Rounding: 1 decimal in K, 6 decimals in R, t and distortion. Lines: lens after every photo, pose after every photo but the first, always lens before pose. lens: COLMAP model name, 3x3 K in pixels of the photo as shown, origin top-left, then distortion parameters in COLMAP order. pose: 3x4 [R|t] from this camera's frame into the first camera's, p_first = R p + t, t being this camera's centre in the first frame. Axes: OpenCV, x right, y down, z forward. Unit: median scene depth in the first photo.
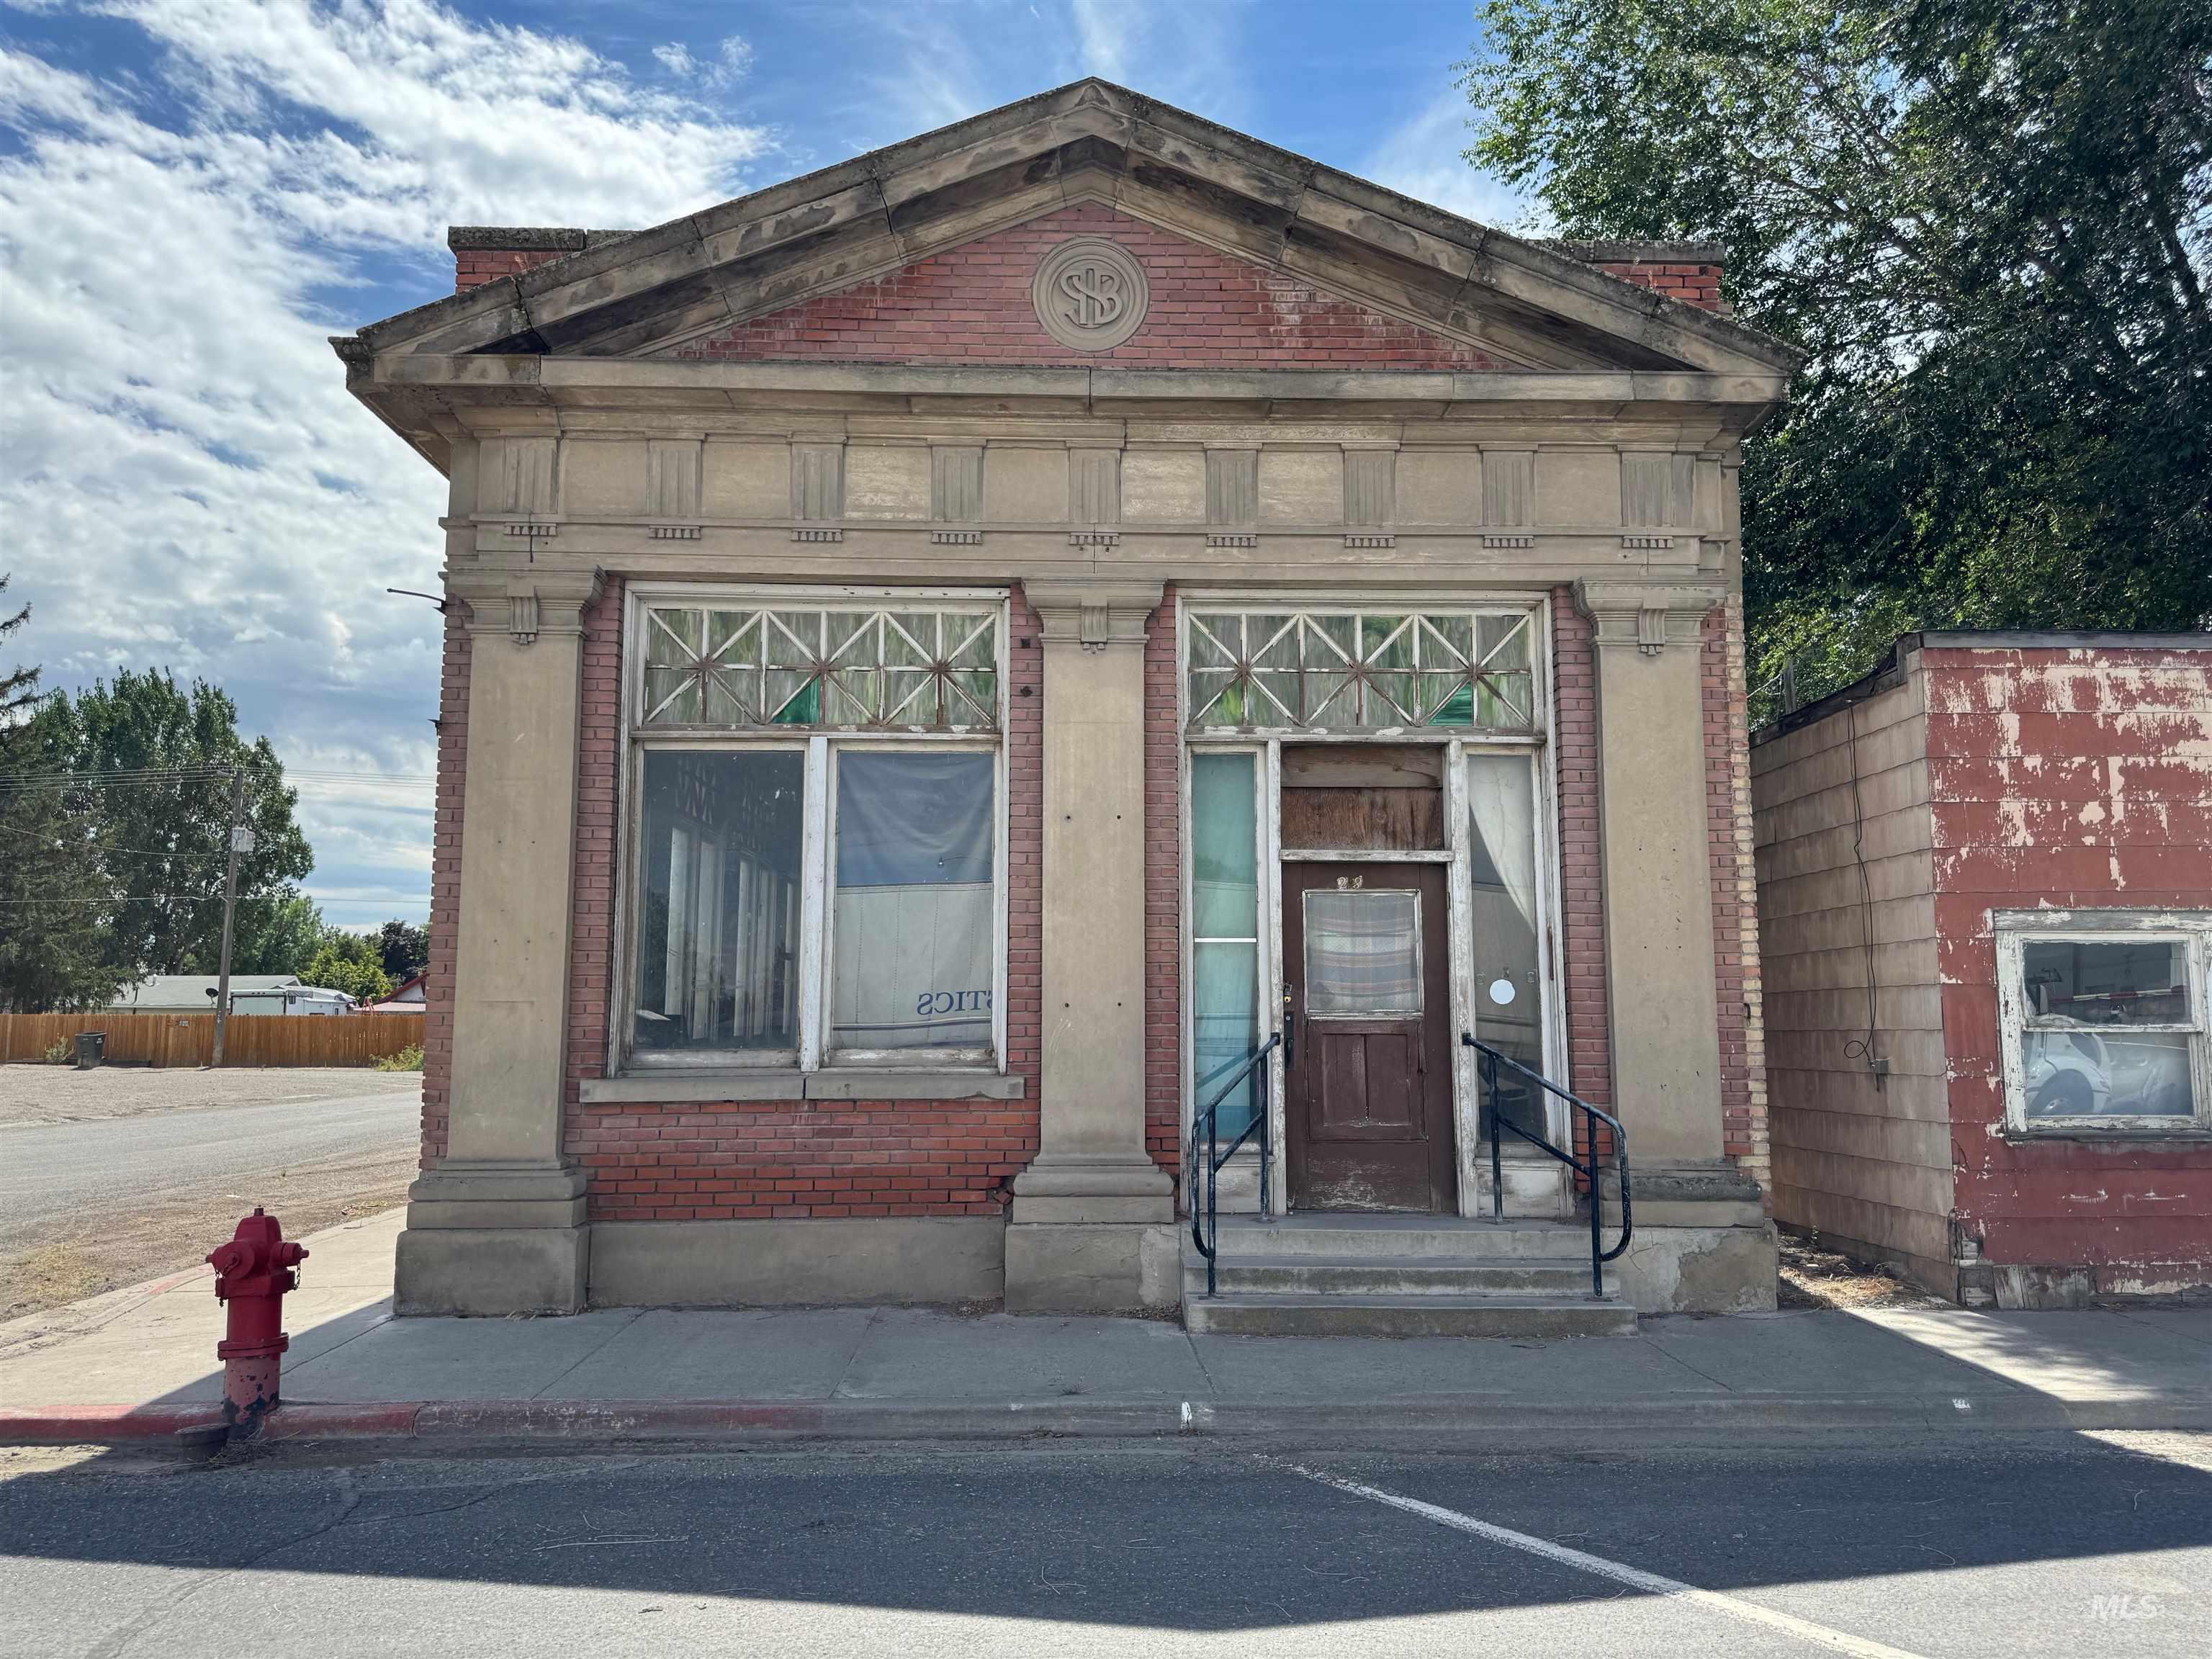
lens RADIAL K [[1549.5, 0, 1100.9], [0, 1549.5, 864.2], [0, 0, 1]] dist [0.105300, -0.163748]
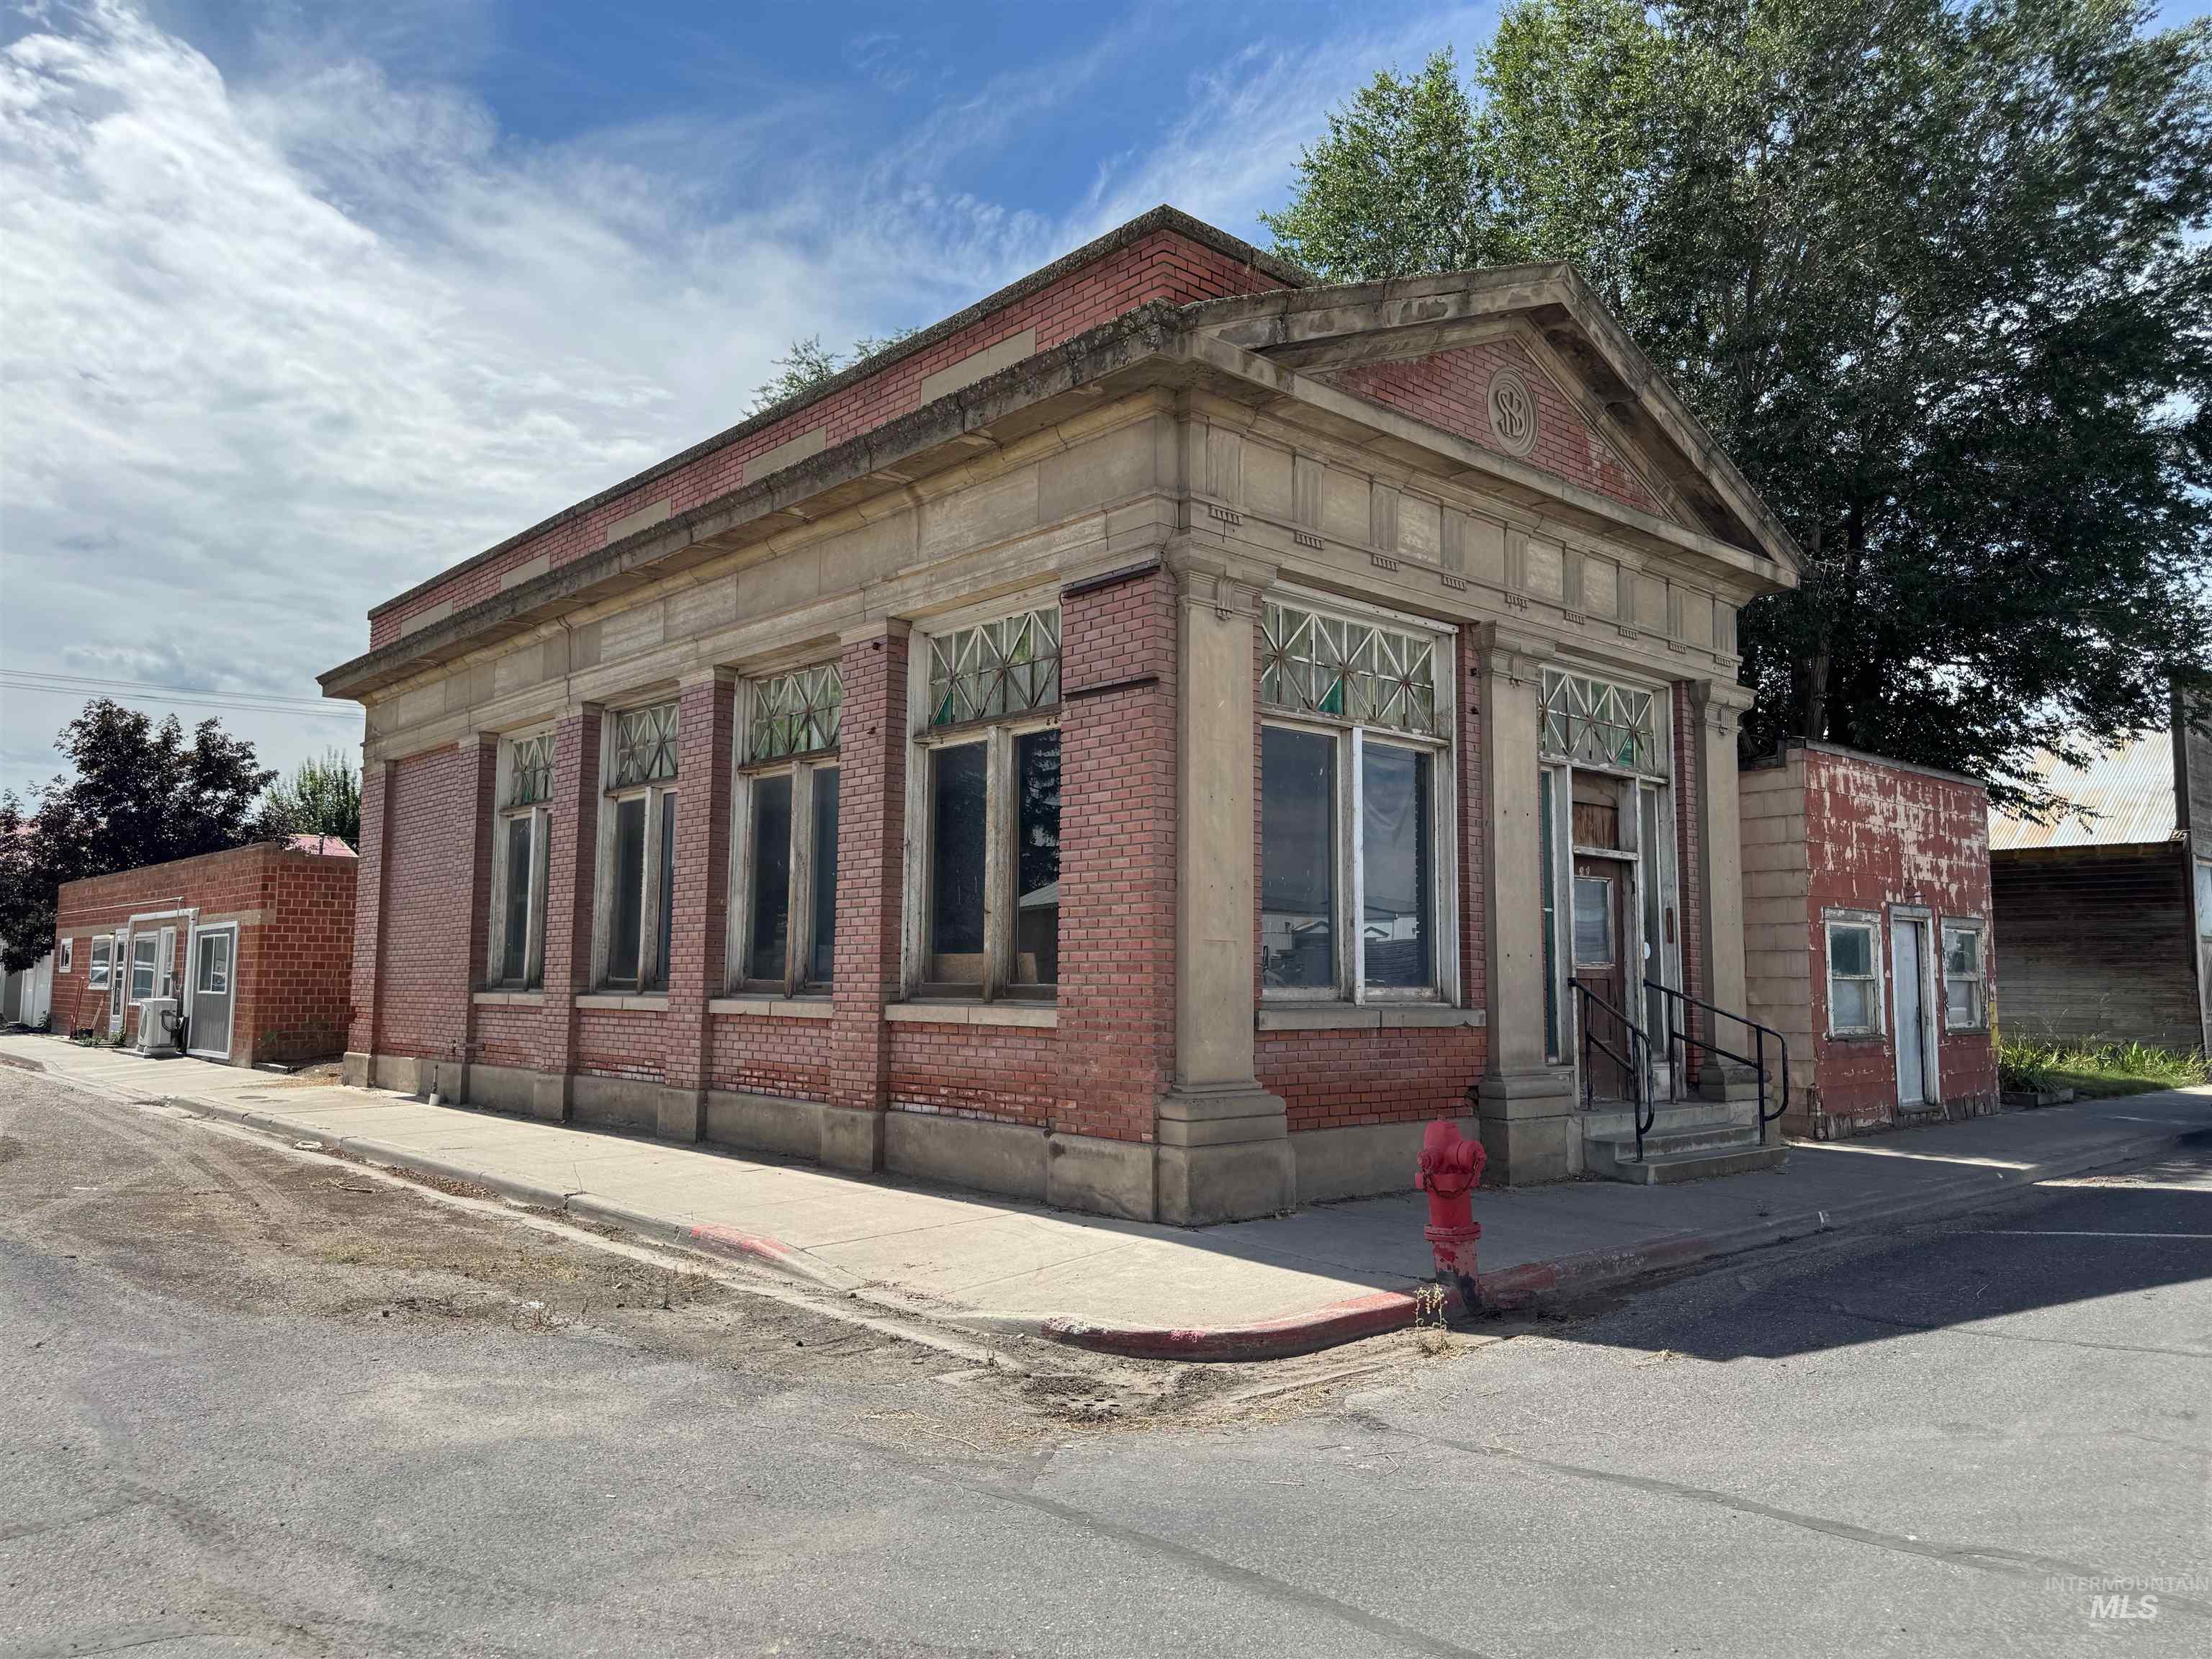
lens RADIAL K [[1549.5, 0, 1100.9], [0, 1549.5, 864.2], [0, 0, 1]] dist [0.105300, -0.163748]
pose [[0.760763, 0.053985, 0.646781, -1.110209], [-0.066857, 0.997752, -0.004641, 0.042315], [-0.645578, -0.039711, 0.762662, 0.211098]]
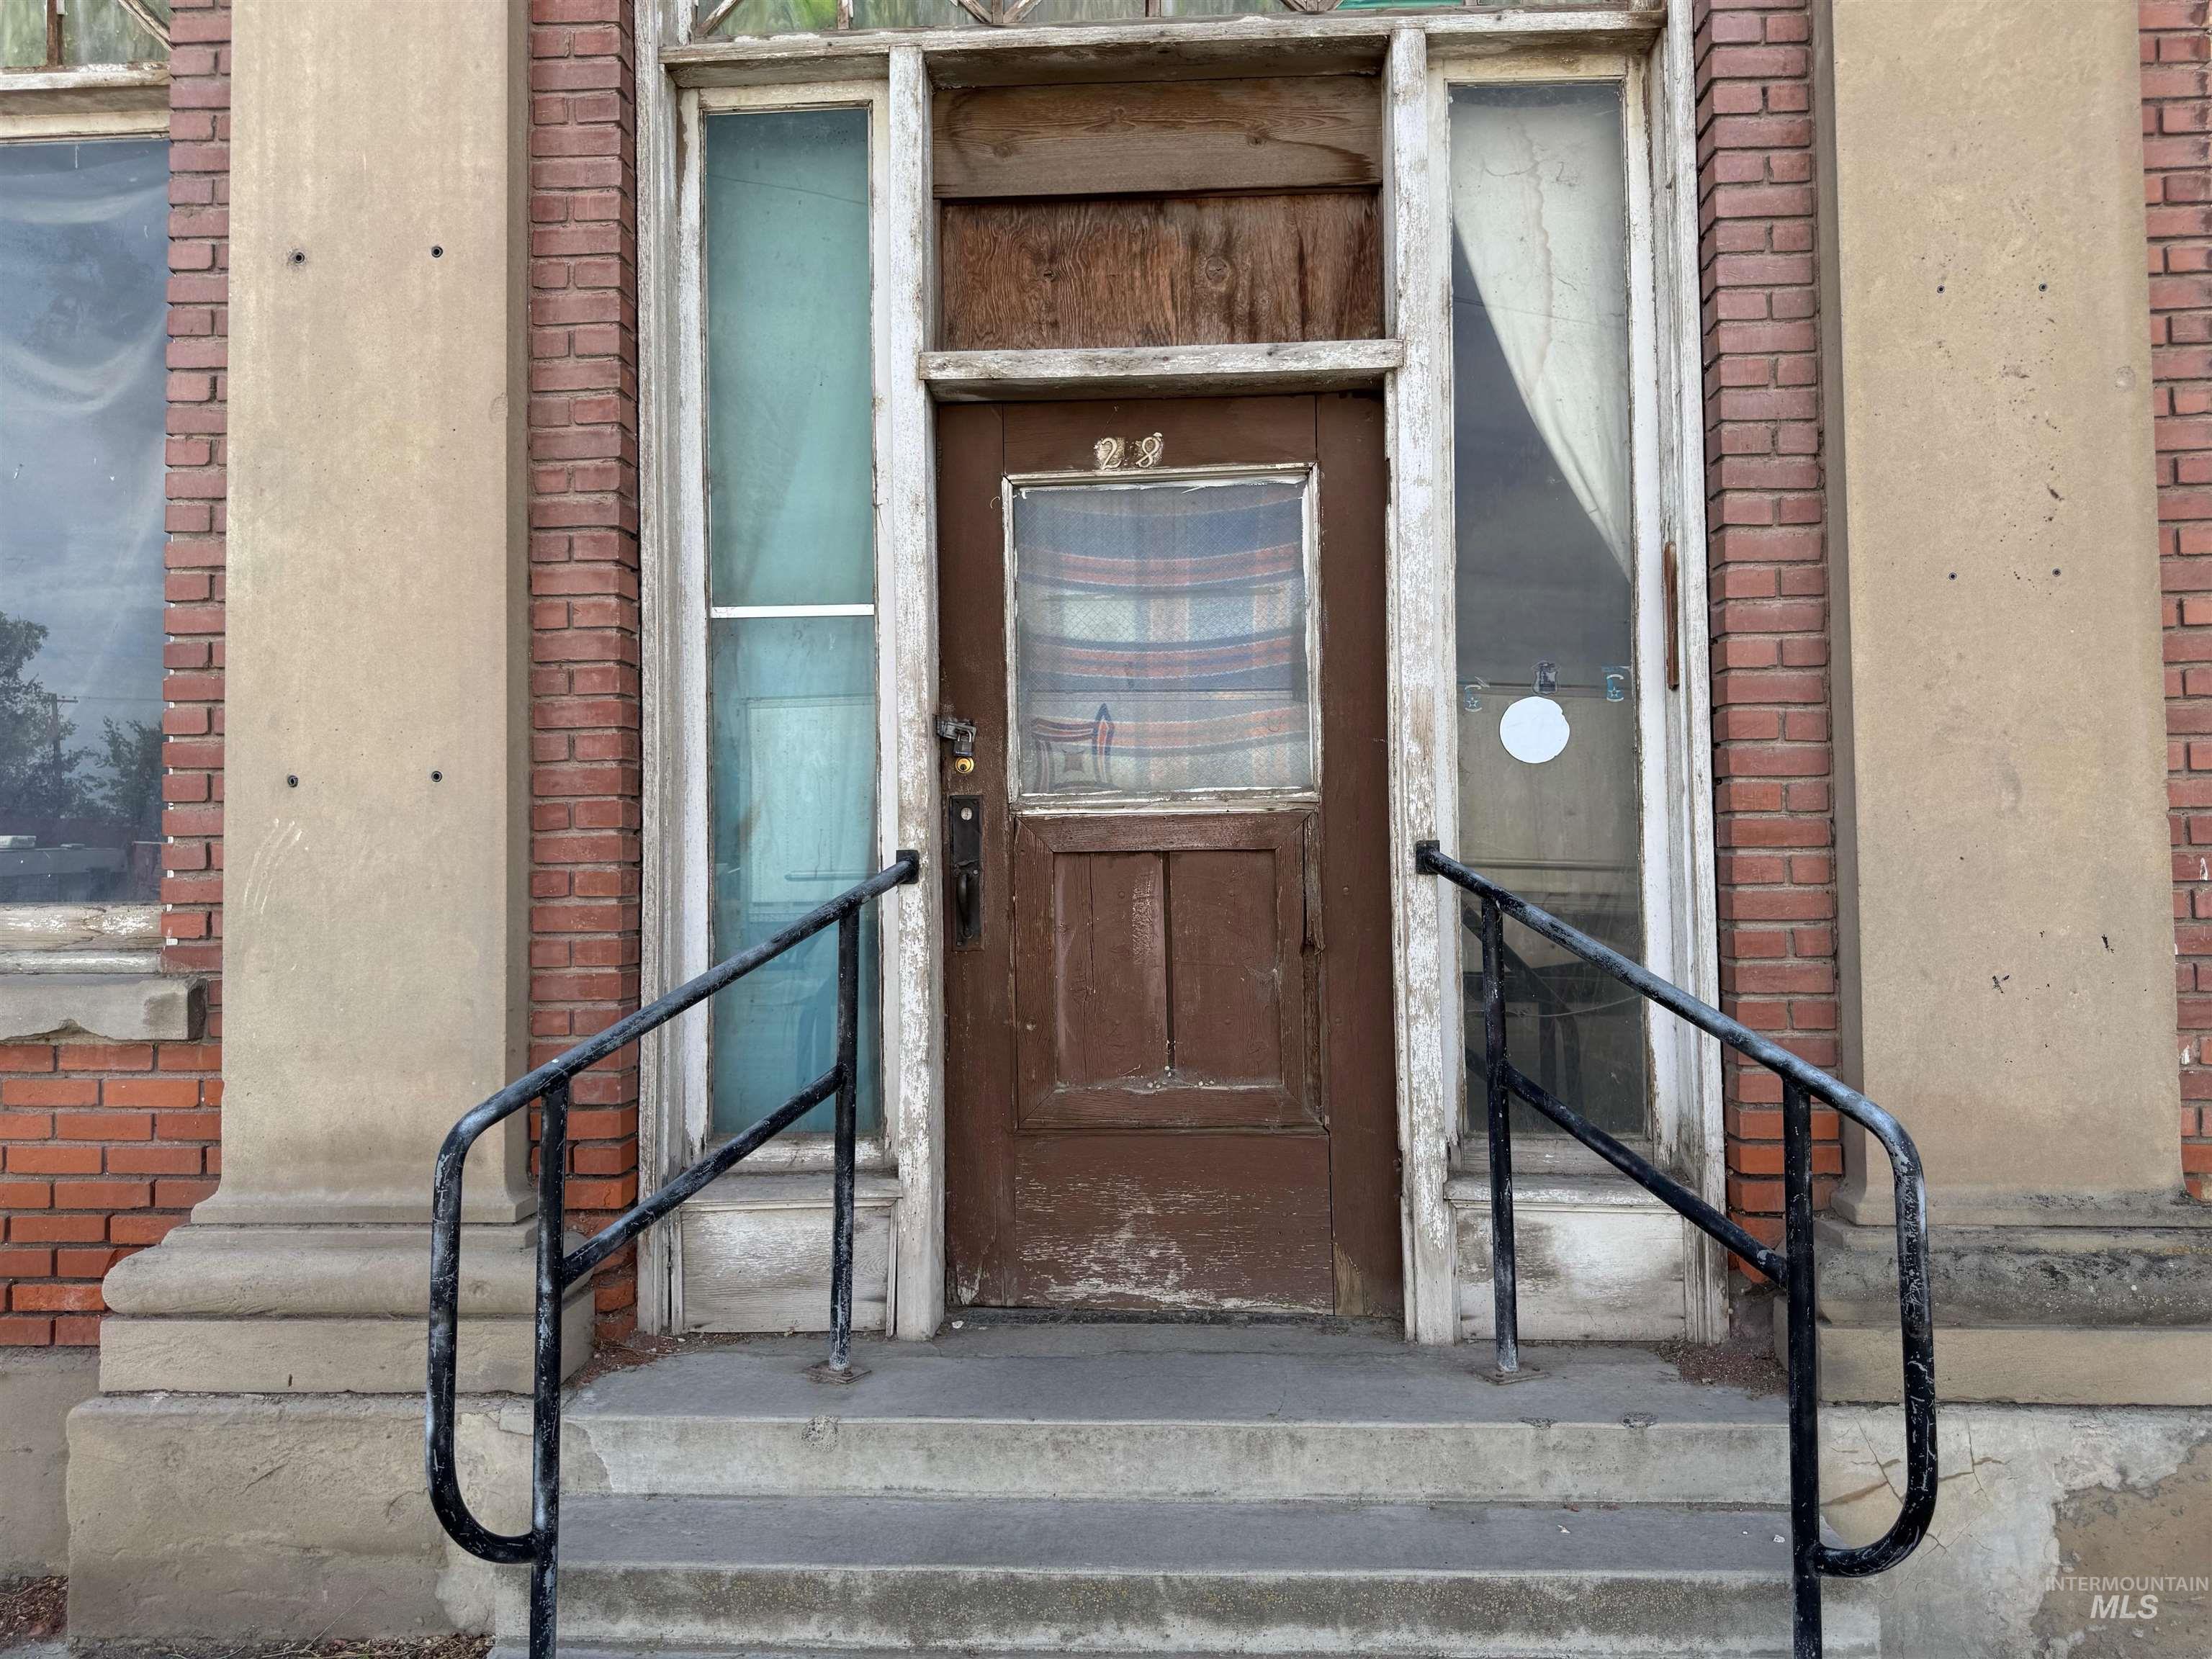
lens RADIAL K [[1549.5, 0, 1100.9], [0, 1549.5, 864.2], [0, 0, 1]] dist [0.105300, -0.163748]
pose [[0.996426, -0.016733, -0.082795, 0.187200], [0.024087, 0.995773, 0.088639, 0.079201], [0.080961, -0.090317, 0.992617, 0.628958]]
